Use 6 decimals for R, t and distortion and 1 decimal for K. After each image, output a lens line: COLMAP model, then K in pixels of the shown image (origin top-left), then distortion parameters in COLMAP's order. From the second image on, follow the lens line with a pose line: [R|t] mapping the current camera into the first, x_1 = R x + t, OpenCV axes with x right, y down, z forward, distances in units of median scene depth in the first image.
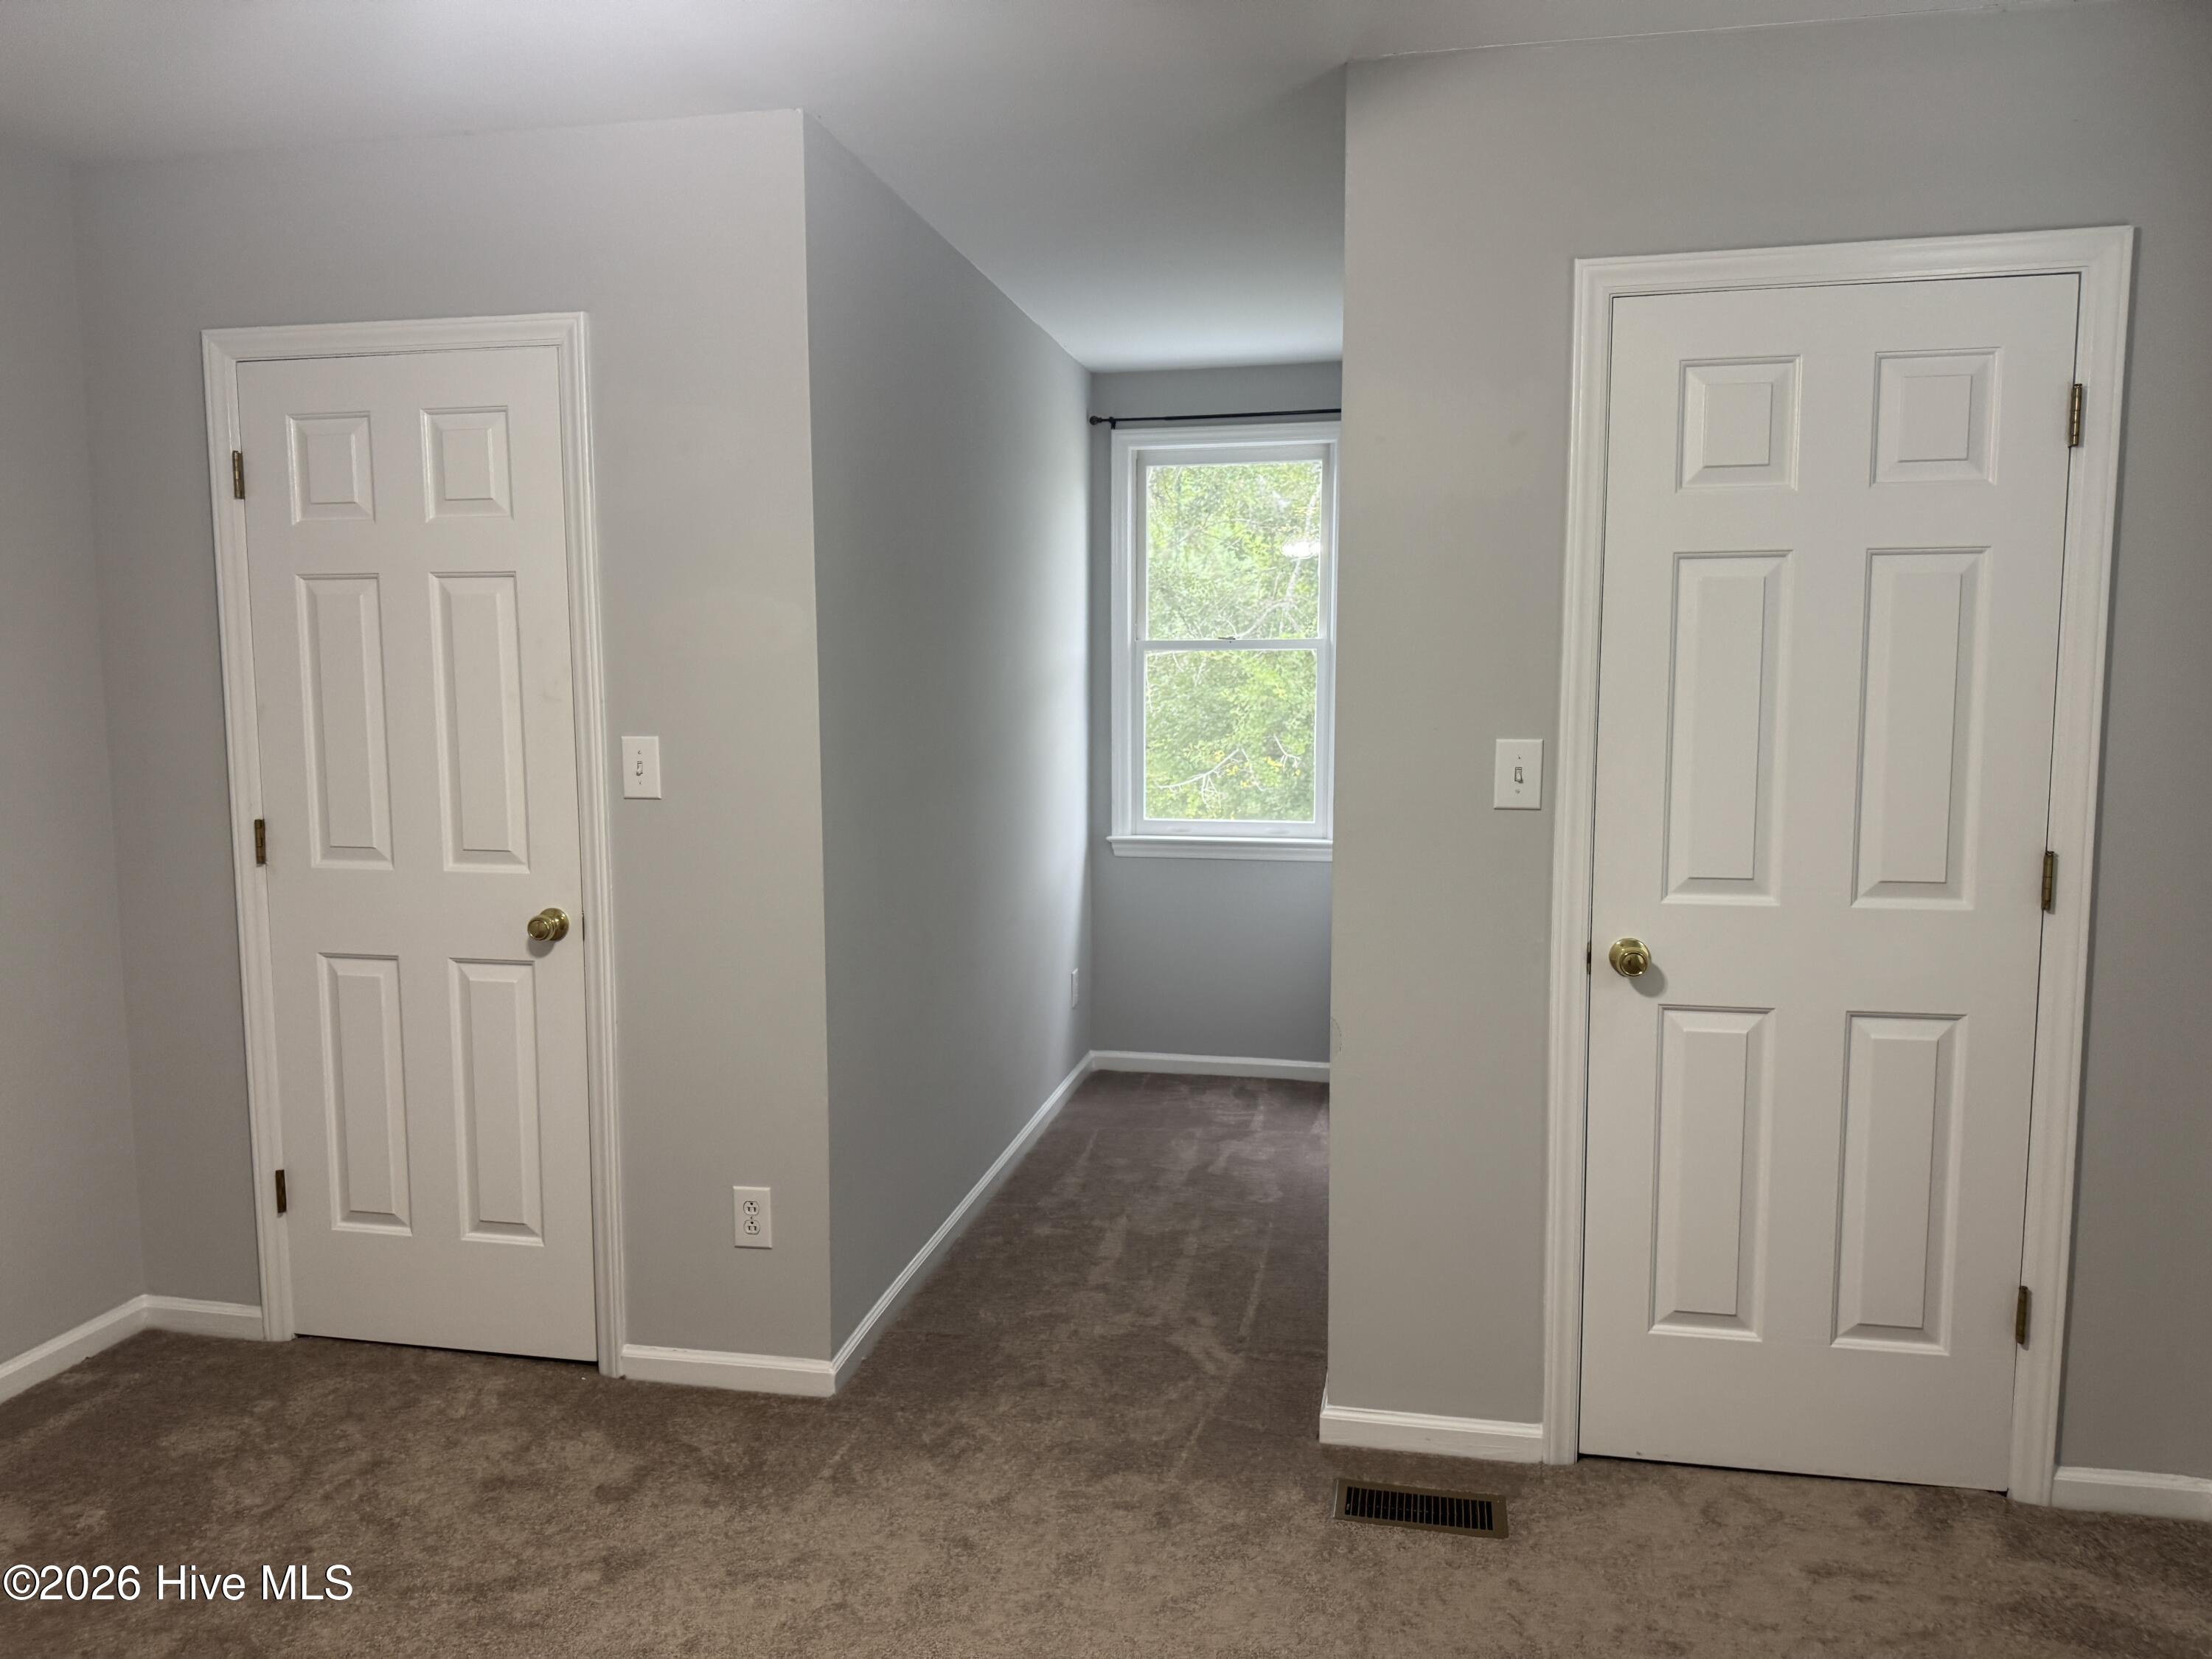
lens RADIAL K [[1585.8, 0, 998.3], [0, 1585.8, 831.4], [0, 0, 1]] dist [0.012274, -0.004118]
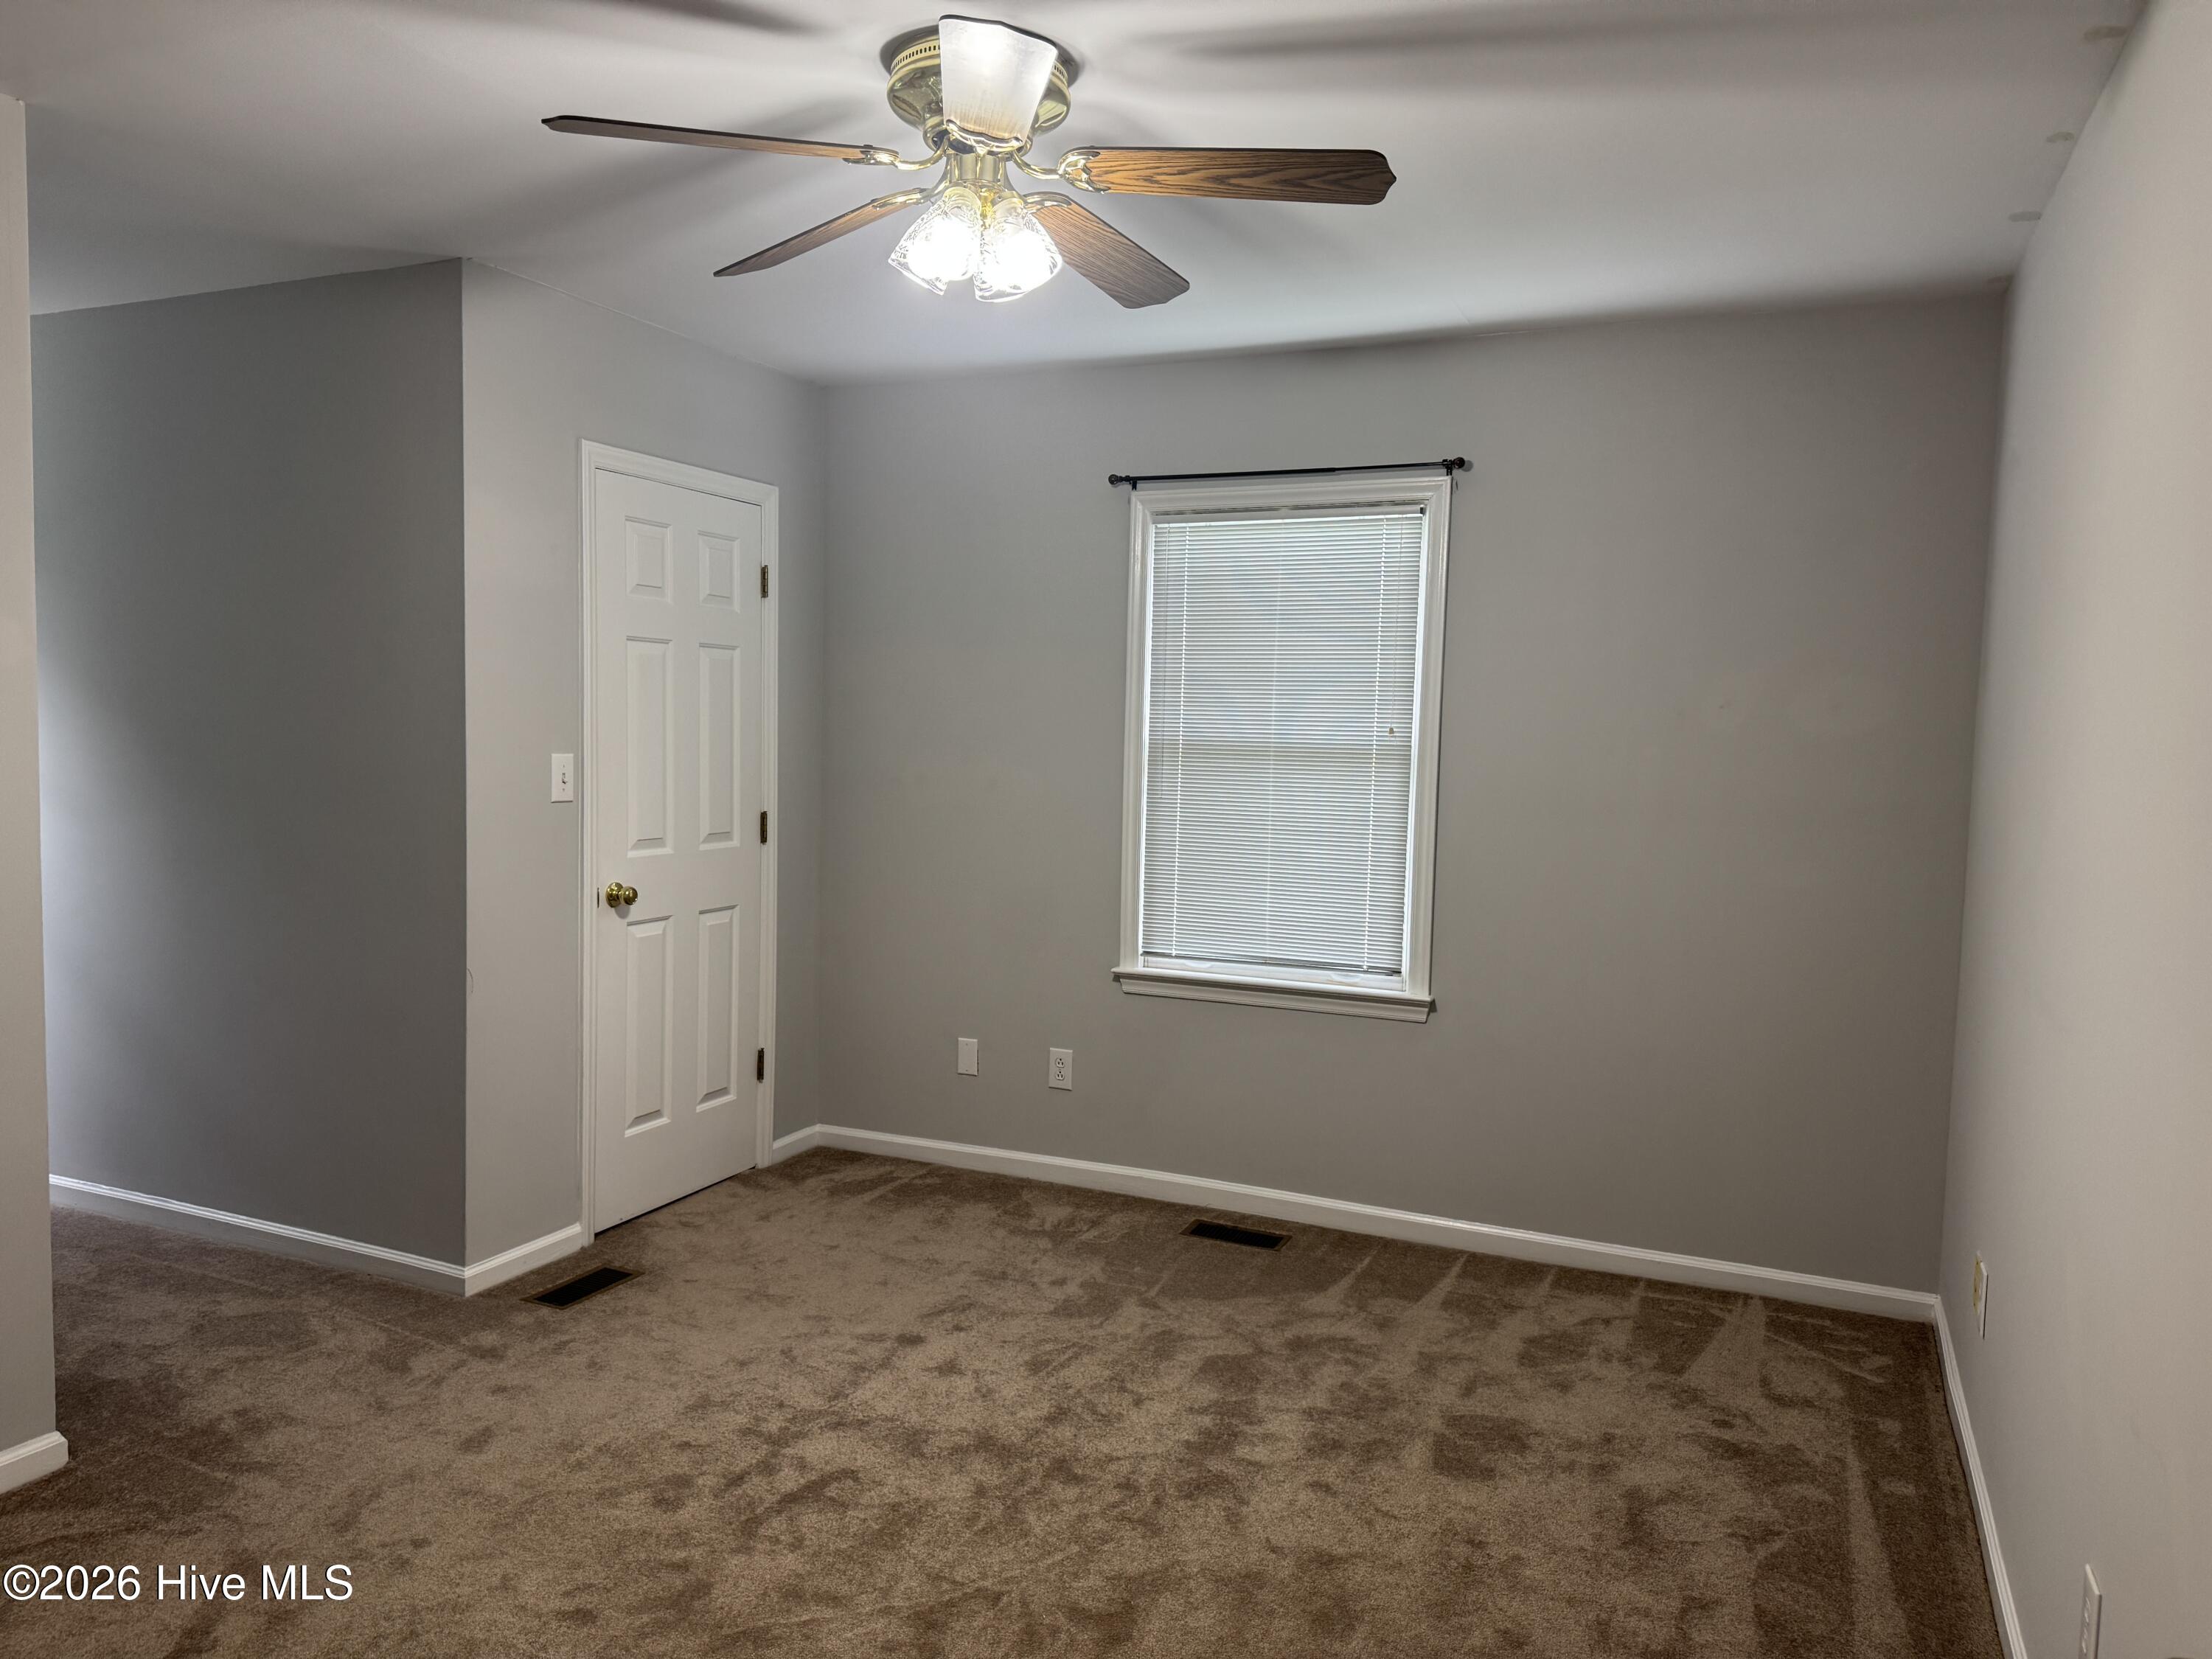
lens RADIAL K [[1555.8, 0, 1101.8], [0, 1555.8, 837.4], [0, 0, 1]] dist [0.077548, -0.109244]
pose [[0.205604, -0.060789, 0.976746, -0.994462], [0.074024, 0.996176, 0.046416, -0.011988], [-0.975832, 0.062760, 0.209317, 0.215976]]
